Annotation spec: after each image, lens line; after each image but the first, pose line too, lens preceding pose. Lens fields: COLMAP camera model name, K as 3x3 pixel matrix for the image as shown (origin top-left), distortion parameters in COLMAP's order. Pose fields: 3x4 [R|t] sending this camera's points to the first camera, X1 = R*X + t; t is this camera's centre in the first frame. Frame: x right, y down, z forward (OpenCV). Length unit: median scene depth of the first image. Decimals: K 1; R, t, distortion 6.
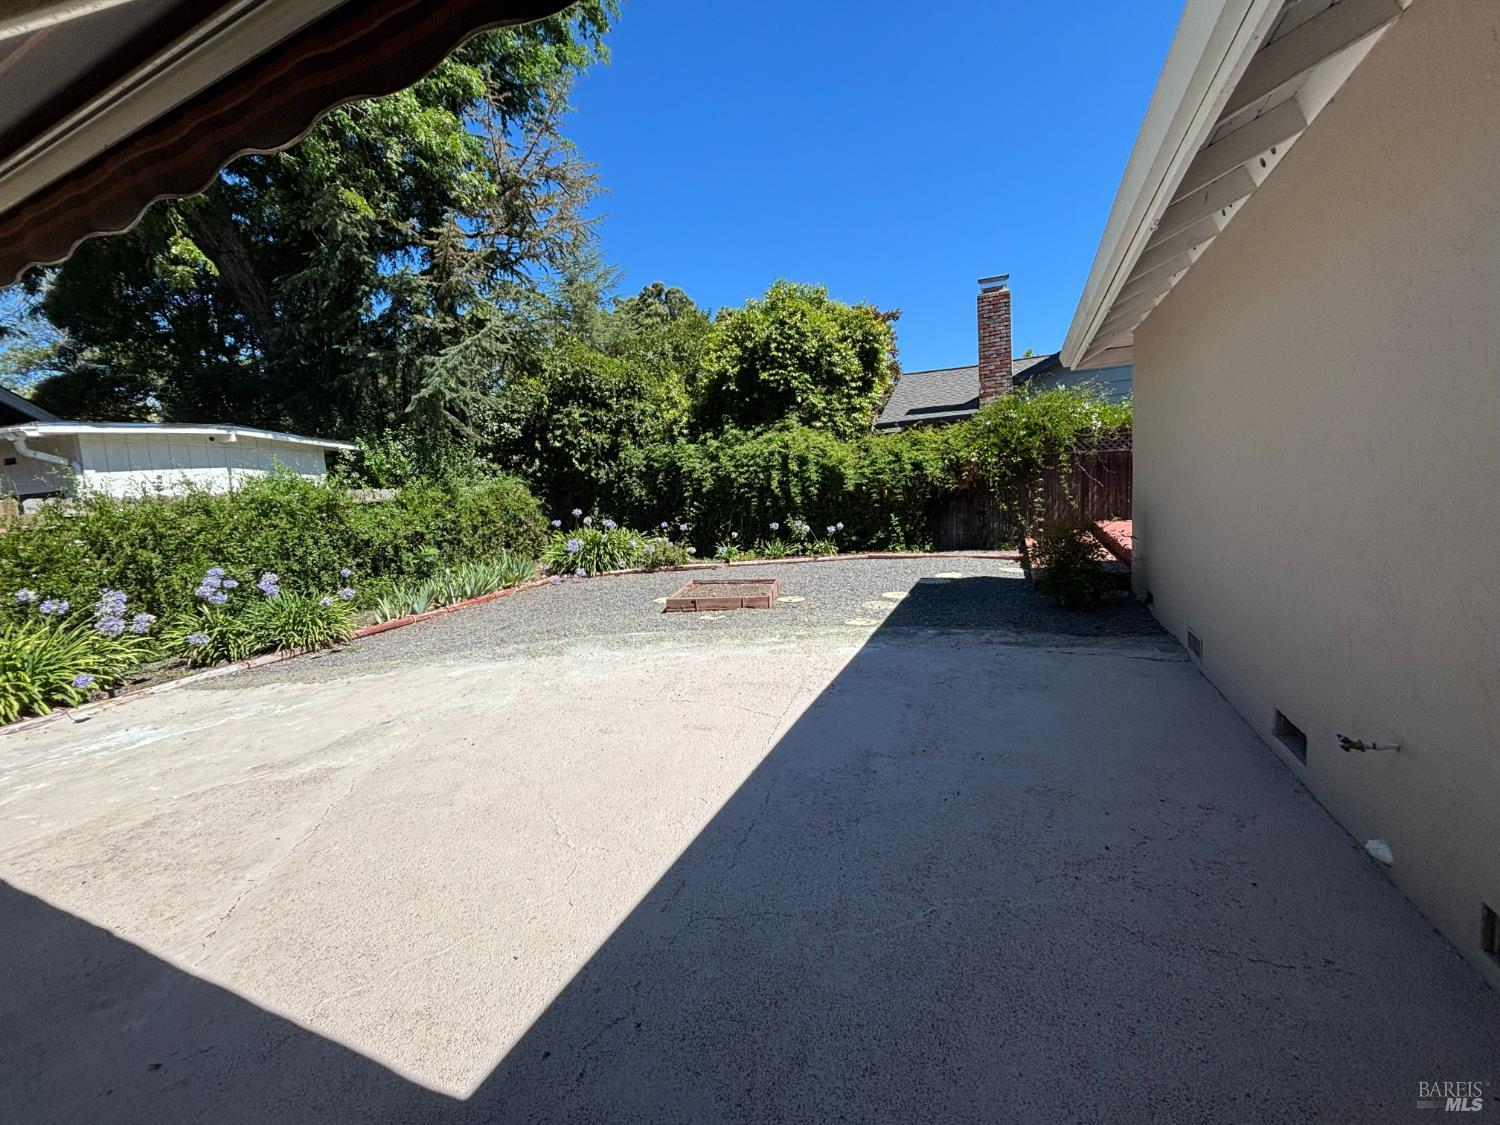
lens RADIAL K [[601.3, 0, 751.2], [0, 601.3, 562.3], [0, 0, 1]] dist [0.000819, -0.000644]
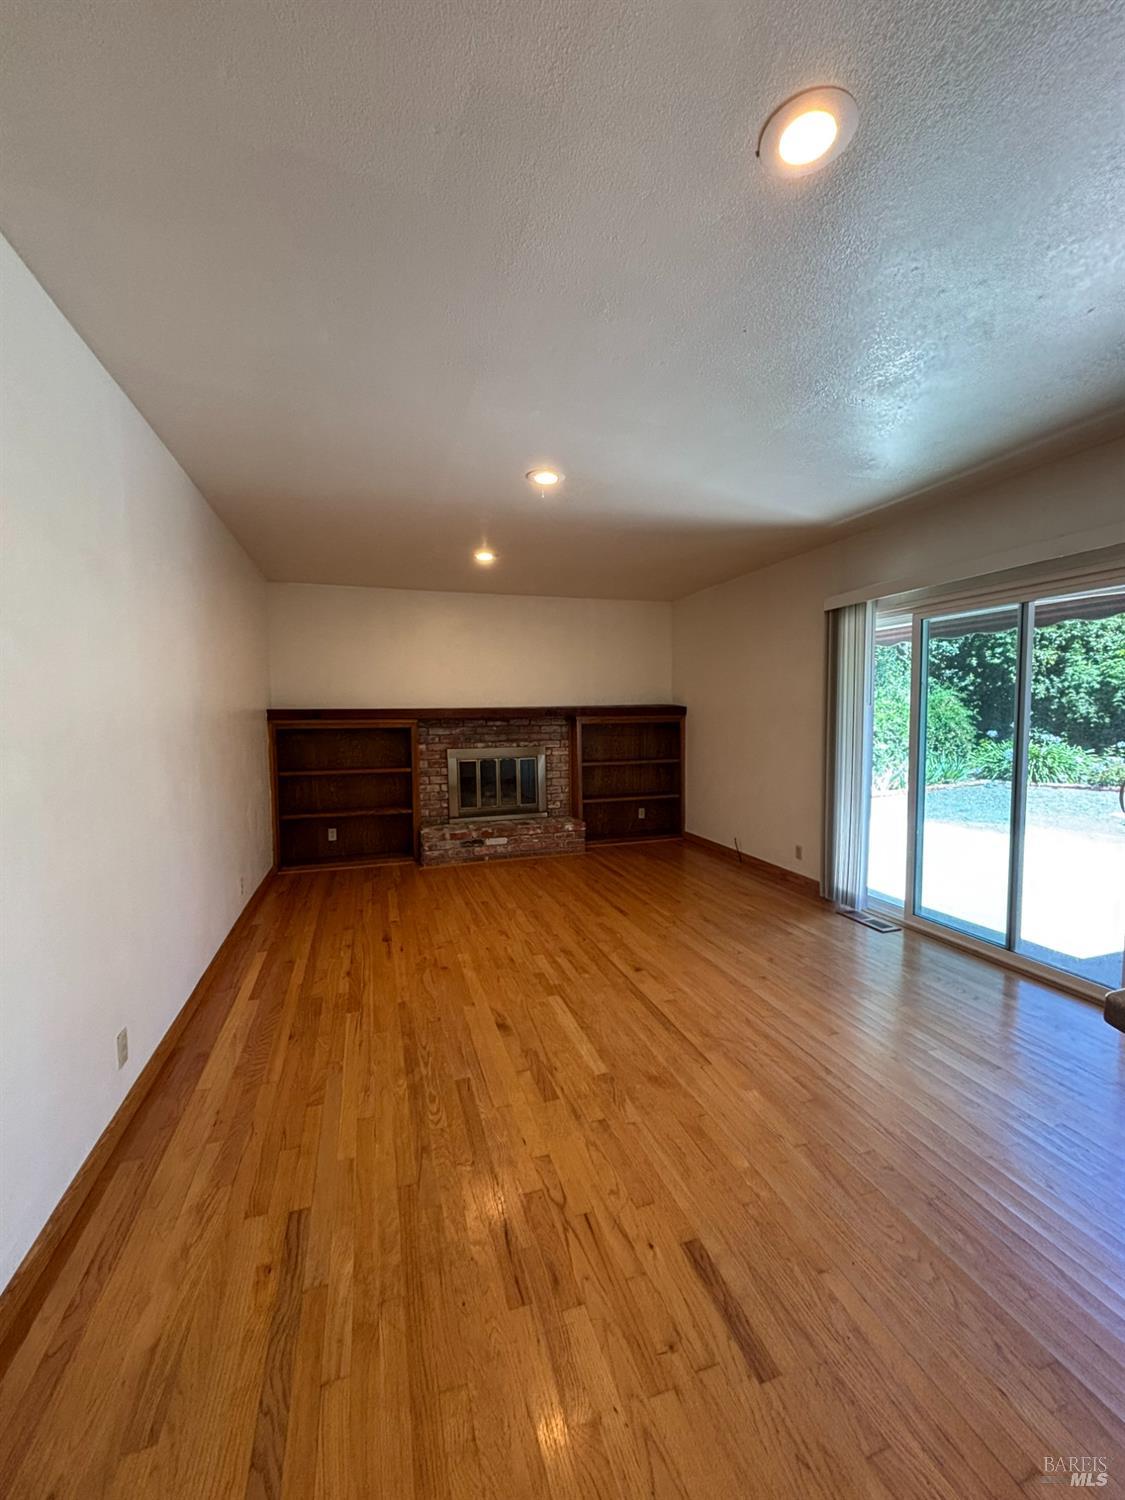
lens RADIAL K [[601.3, 0, 563.1], [0, 601.3, 751.4], [0, 0, 1]] dist [0.000819, -0.000644]
pose [[0.663386, 0.111098, -0.739984, -0.019806], [-0.125837, 0.991396, 0.036033, 0.024105], [0.737621, 0.069214, 0.671659, -0.286038]]
